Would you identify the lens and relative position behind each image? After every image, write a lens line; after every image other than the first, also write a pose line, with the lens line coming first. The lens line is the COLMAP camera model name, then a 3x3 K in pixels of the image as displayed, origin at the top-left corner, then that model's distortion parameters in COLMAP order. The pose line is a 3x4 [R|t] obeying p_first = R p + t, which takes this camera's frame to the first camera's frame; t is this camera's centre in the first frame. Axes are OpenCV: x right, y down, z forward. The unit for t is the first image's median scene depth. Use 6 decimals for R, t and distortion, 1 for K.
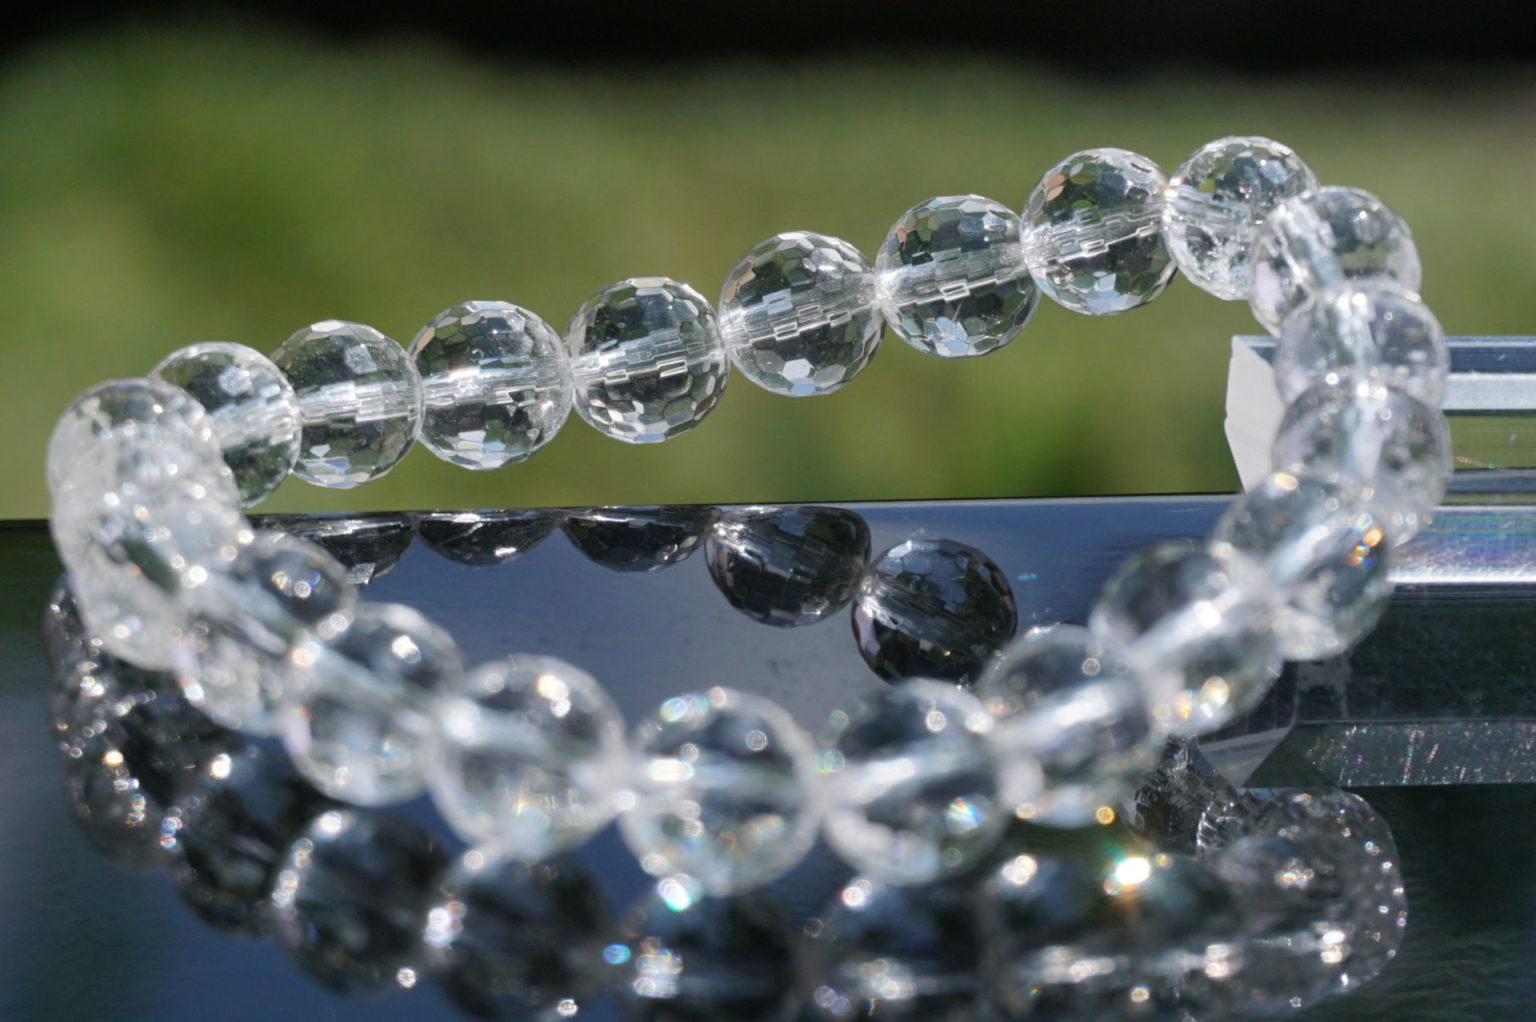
lens RADIAL K [[11401.2, 0, 766.8], [0, 11401.2, 504.8], [0, 0, 1]] dist [0.701165, 0.000000]
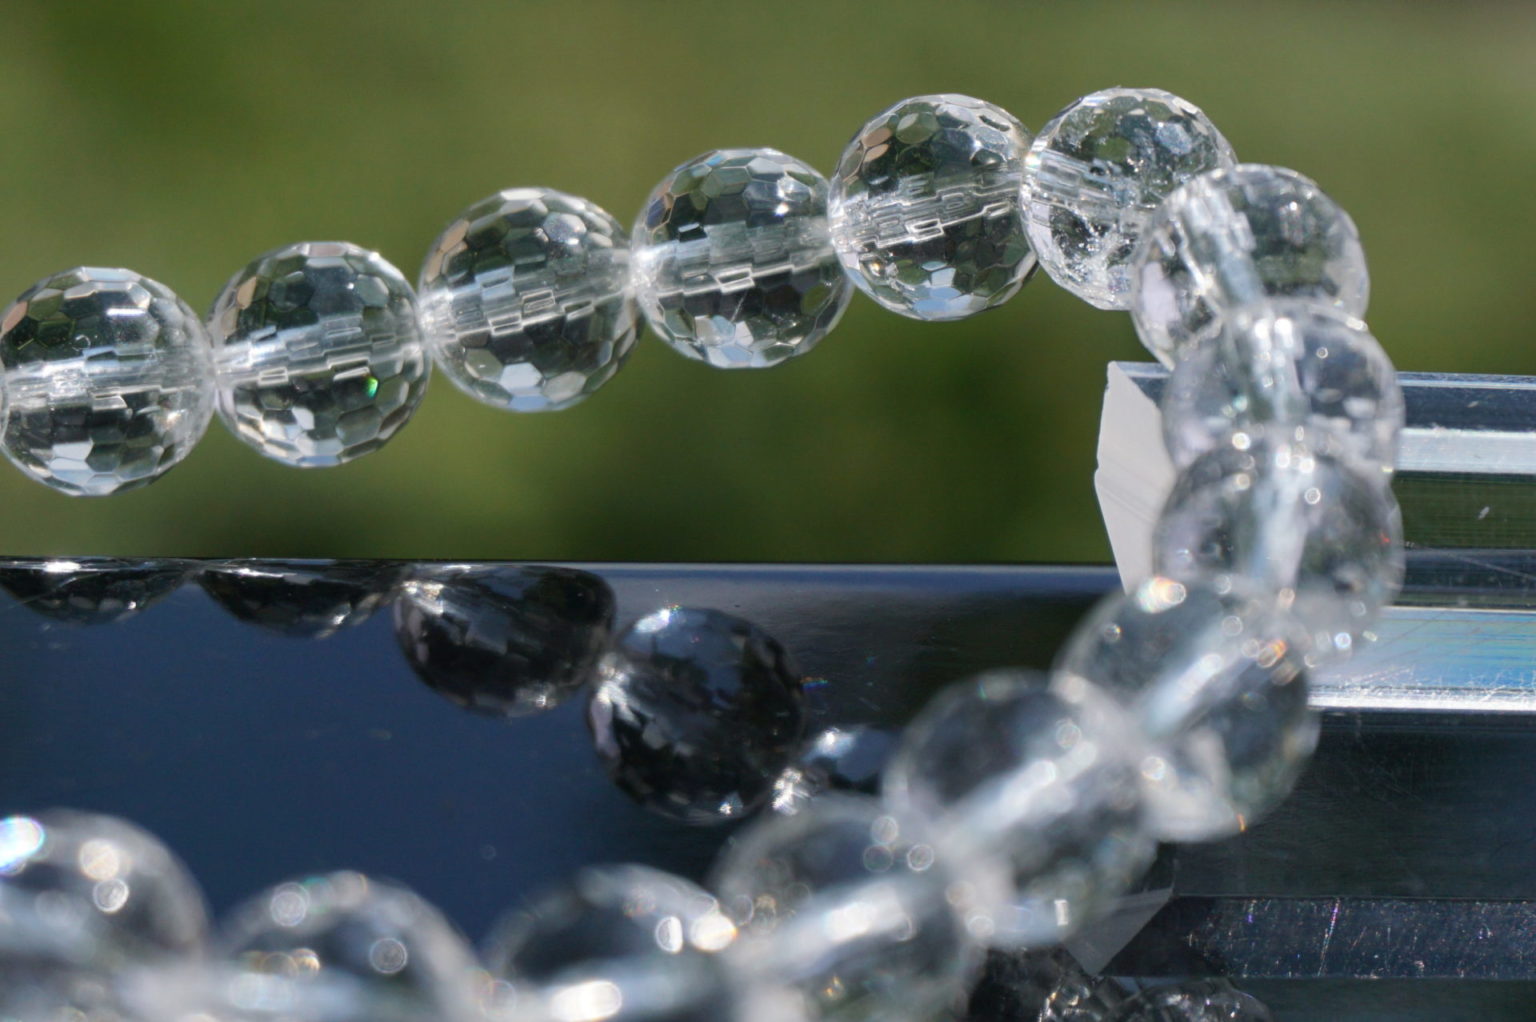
lens RADIAL K [[11401.2, 0, 765.1], [0, 11401.2, 511.7], [0, 0, 1]] dist [0.701165, 0.000000]
pose [[0.999275, 0.037526, 0.006370, 0.014653], [-0.037640, 0.999112, 0.018906, -0.018303], [-0.005655, -0.019132, 0.999801, 0.271927]]
